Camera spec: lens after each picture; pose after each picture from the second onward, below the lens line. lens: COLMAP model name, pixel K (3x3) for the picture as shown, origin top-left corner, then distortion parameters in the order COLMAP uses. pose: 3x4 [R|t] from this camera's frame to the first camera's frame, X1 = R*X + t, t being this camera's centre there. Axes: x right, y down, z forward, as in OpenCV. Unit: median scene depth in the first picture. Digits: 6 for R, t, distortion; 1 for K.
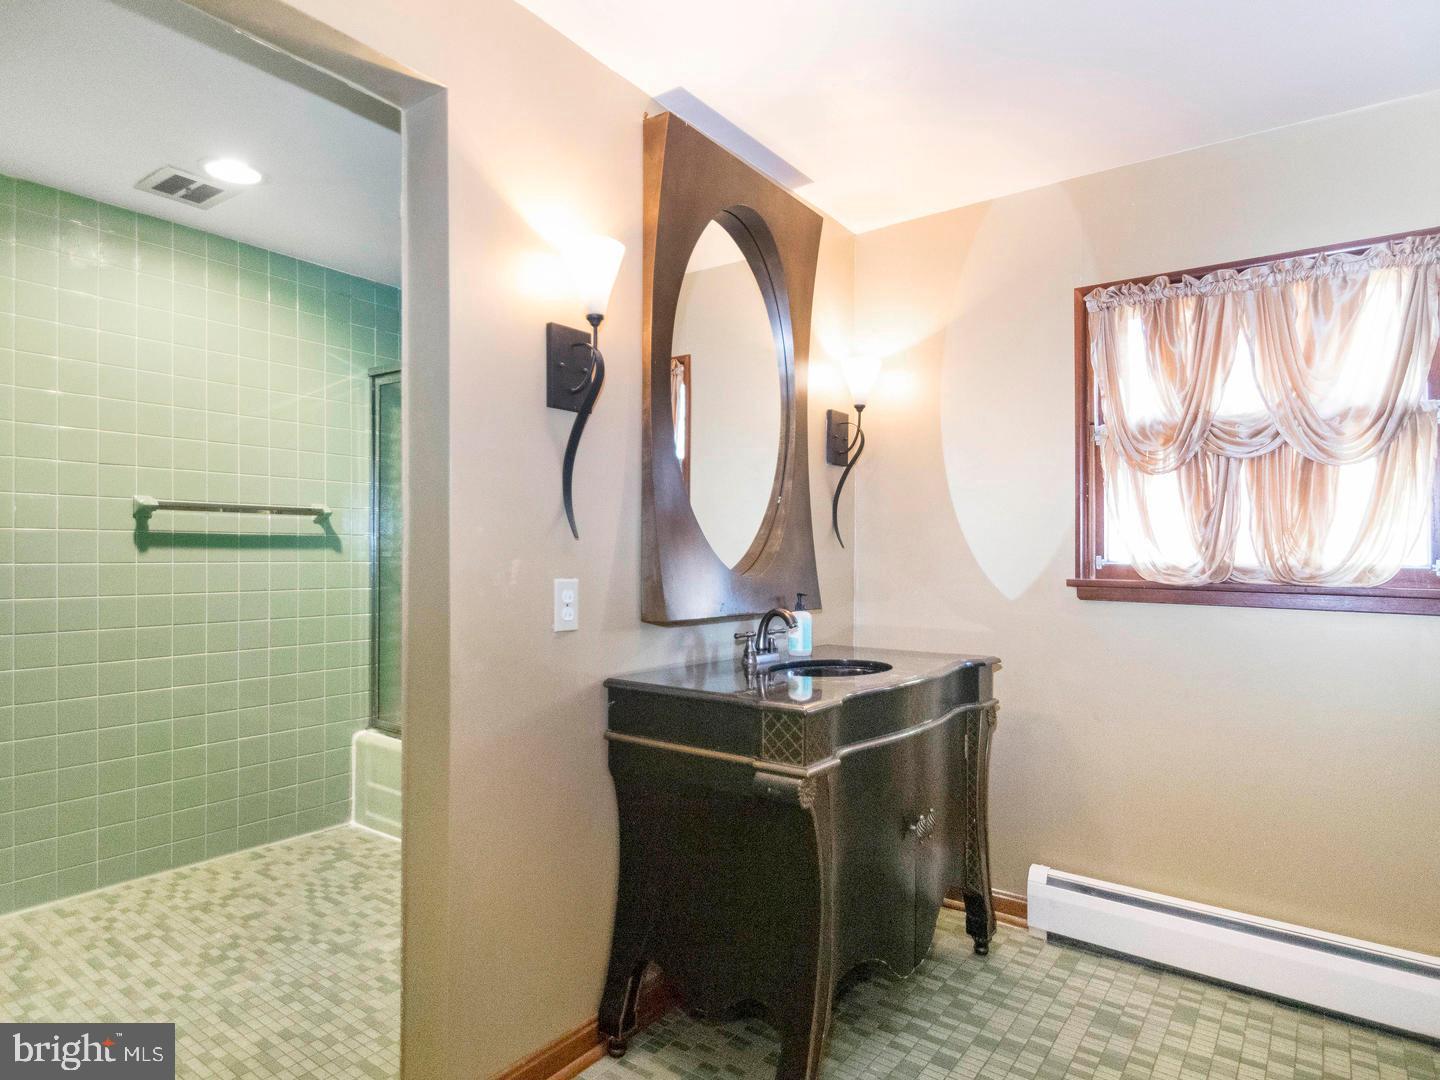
lens RADIAL K [[830.5, 0, 722.7], [0, 830.5, 545.5], [0, 0, 1]] dist [-0.002712, -0.005711]
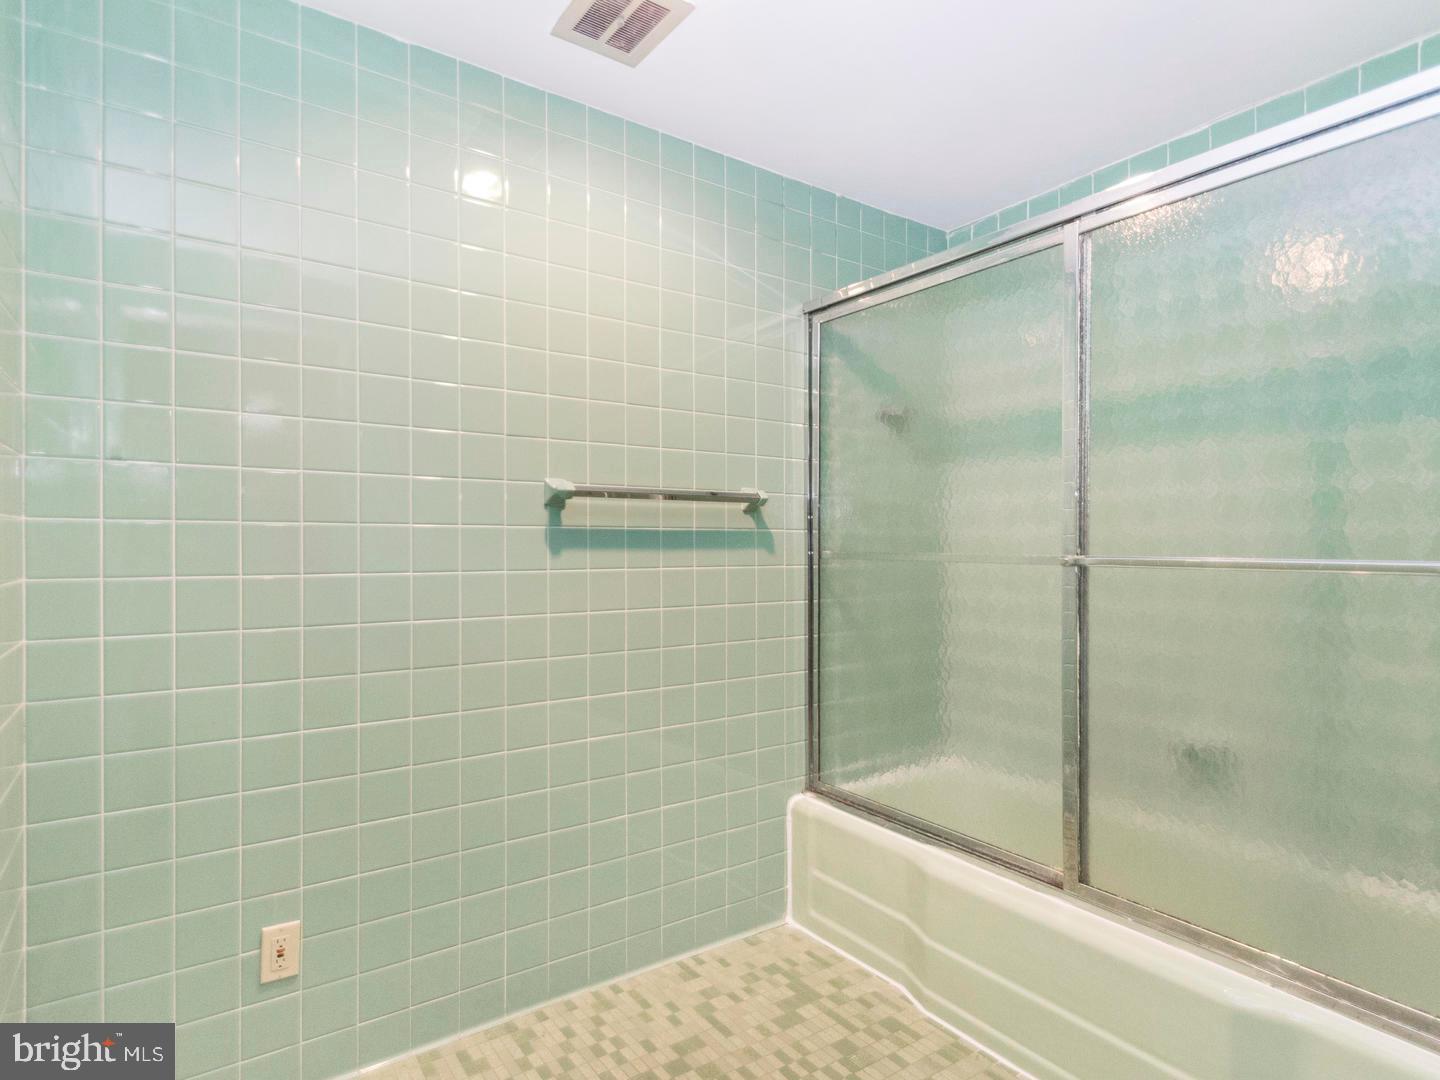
lens RADIAL K [[784.3, 0, 718.7], [0, 784.3, 538.8], [0, 0, 1]] dist [0.003696, 0.001242]
pose [[0.950609, -0.002801, -0.310378, -0.308288], [0.004127, 0.999985, 0.003616, -0.007621], [0.310363, -0.004718, 0.950606, 0.341424]]
